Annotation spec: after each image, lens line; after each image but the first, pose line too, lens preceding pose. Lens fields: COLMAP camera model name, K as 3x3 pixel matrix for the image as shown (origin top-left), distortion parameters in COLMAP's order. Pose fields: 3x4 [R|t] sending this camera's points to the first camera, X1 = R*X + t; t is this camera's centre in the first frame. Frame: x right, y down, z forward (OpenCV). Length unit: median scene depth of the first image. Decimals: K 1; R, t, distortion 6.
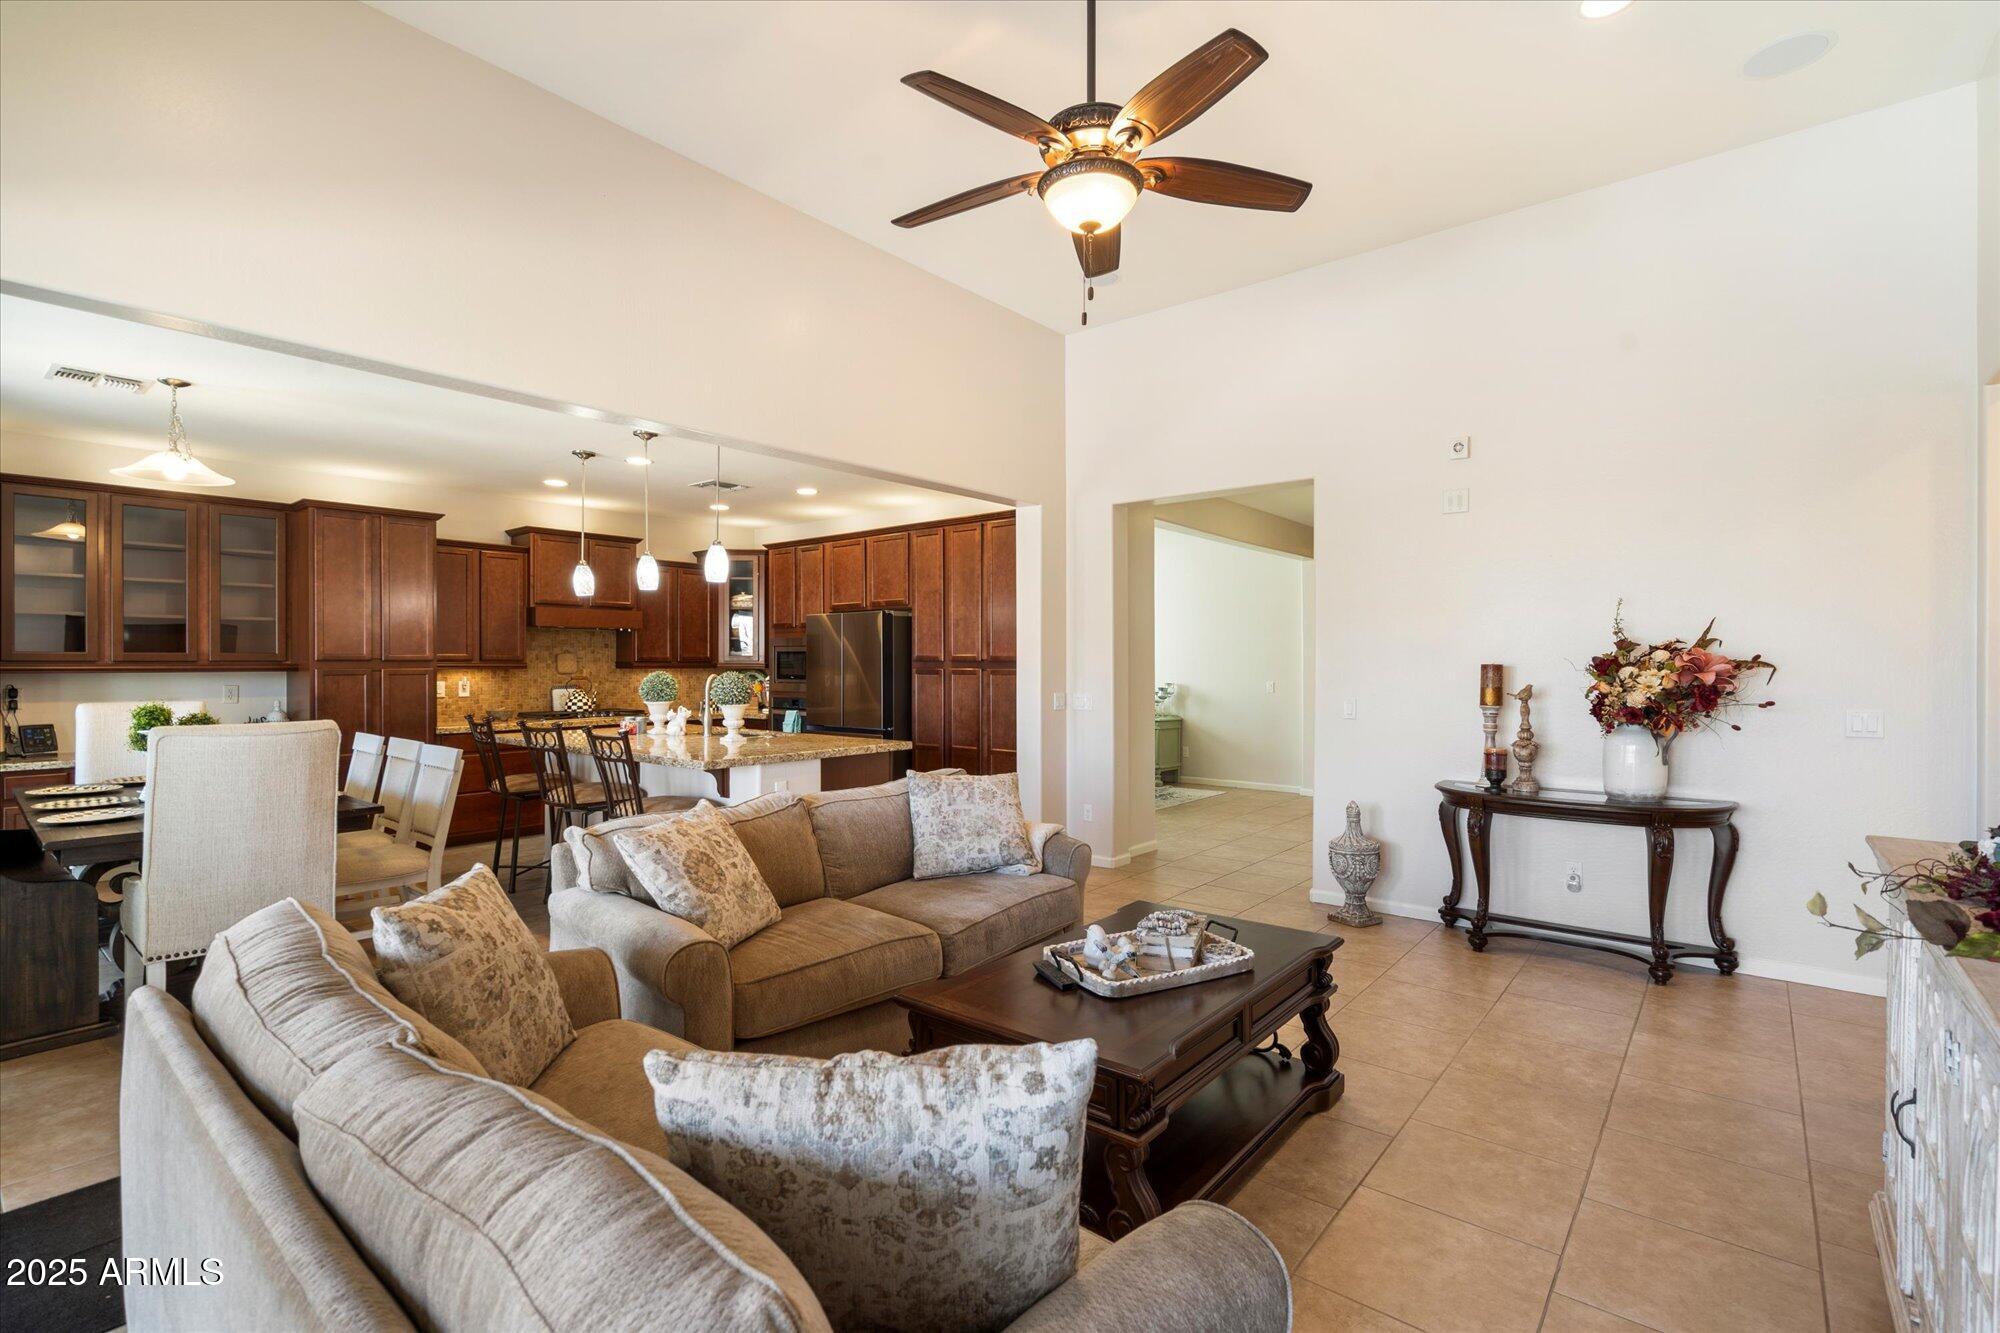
lens RADIAL K [[894.3, 0, 983.4], [0, 894.3, 663.6], [0, 0, 1]] dist [-0.004302, 0.002975]
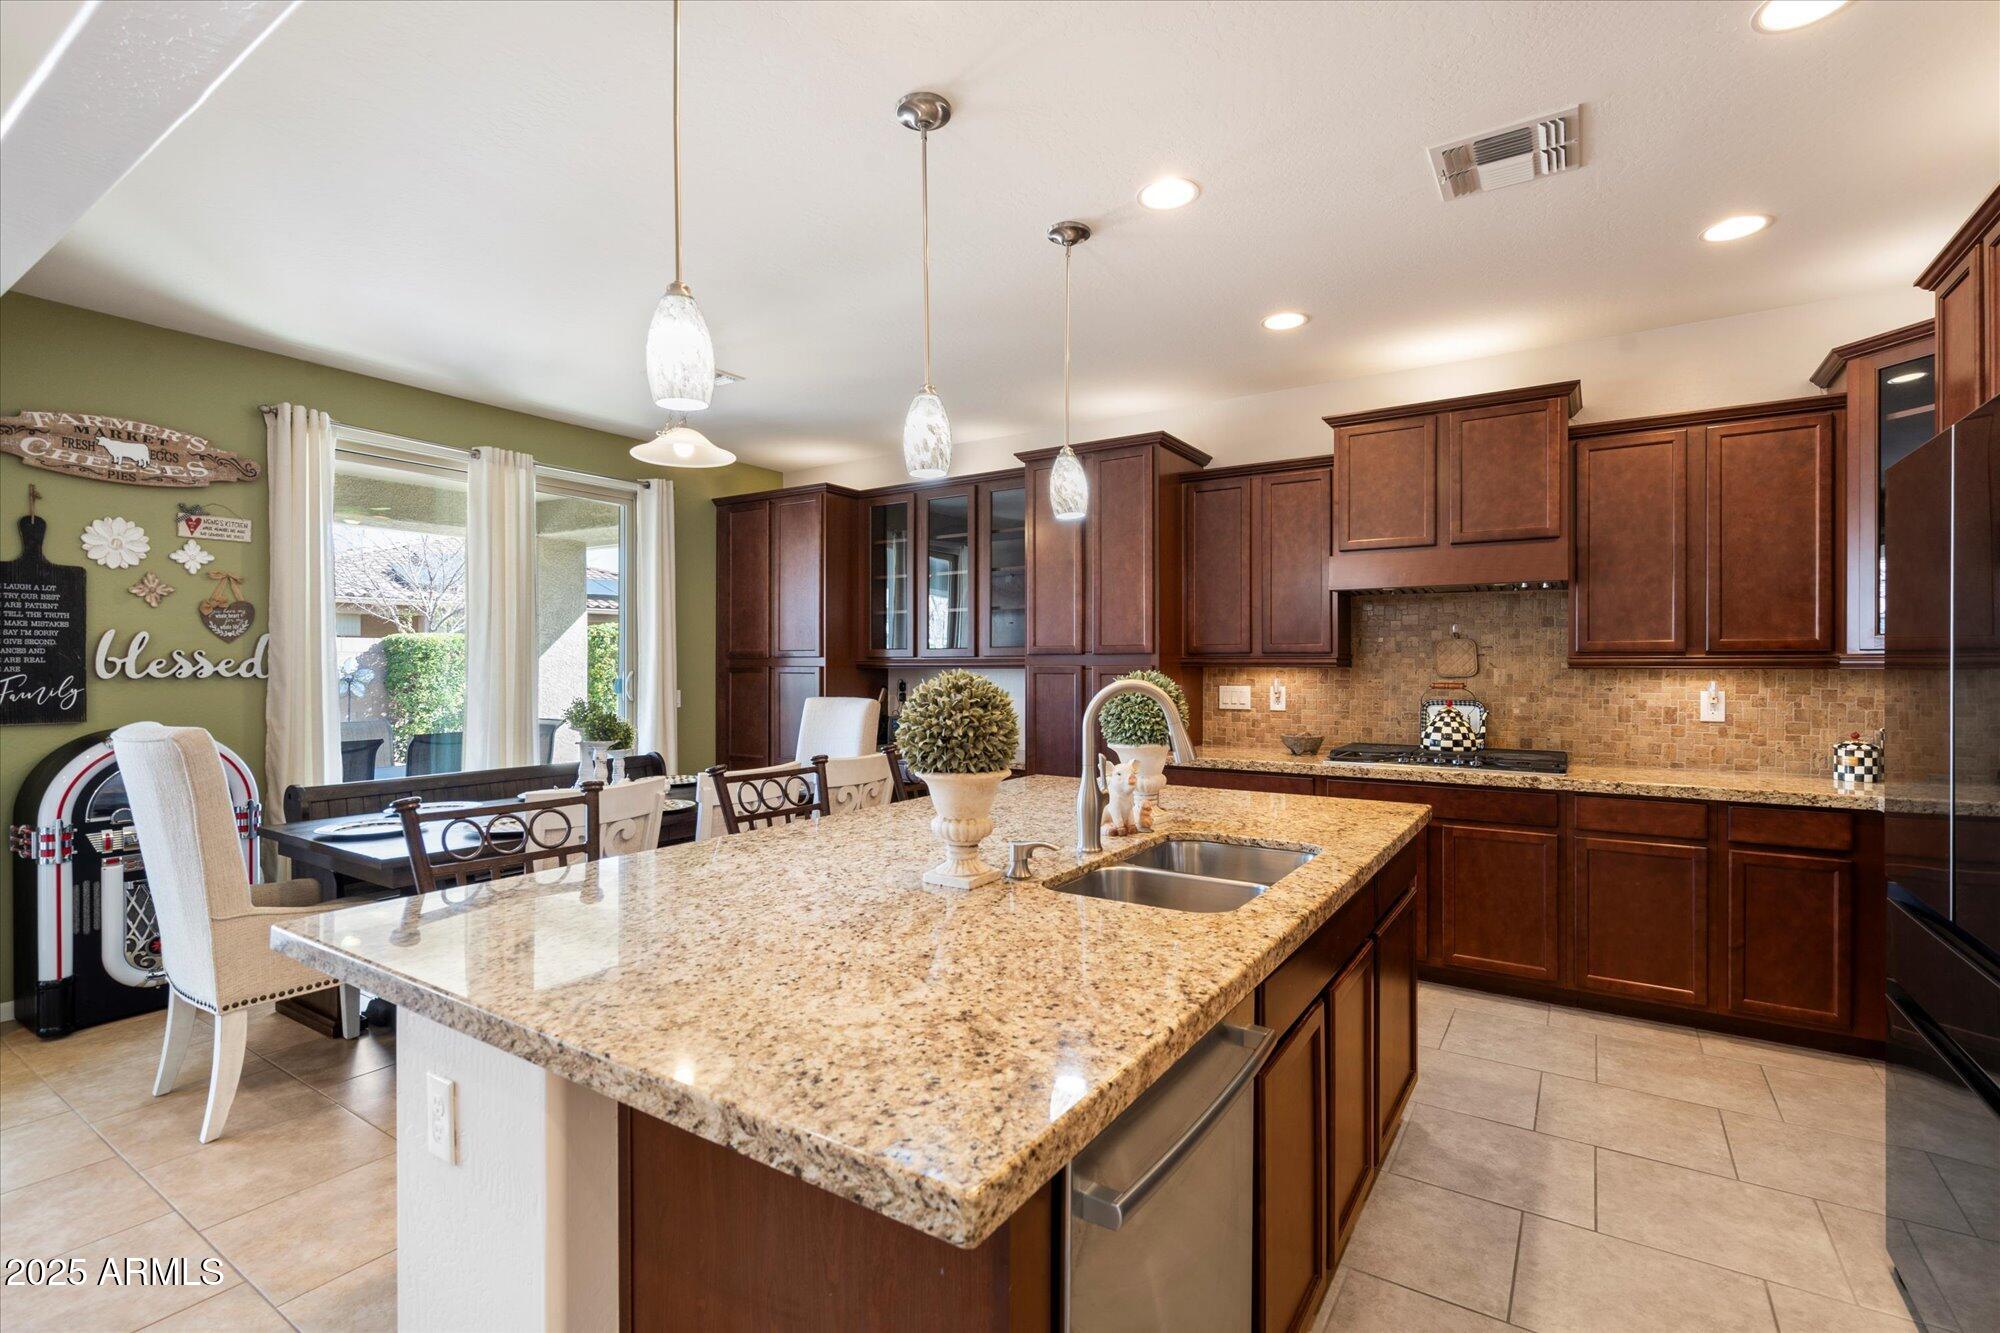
lens RADIAL K [[894.3, 0, 985.2], [0, 894.3, 660.9], [0, 0, 1]] dist [-0.004302, 0.002975]
pose [[0.128771, -0.004375, -0.991665, 0.031952], [-0.000069, 0.999990, -0.004420, 0.004651], [0.991674, 0.000637, 0.128769, 0.752735]]
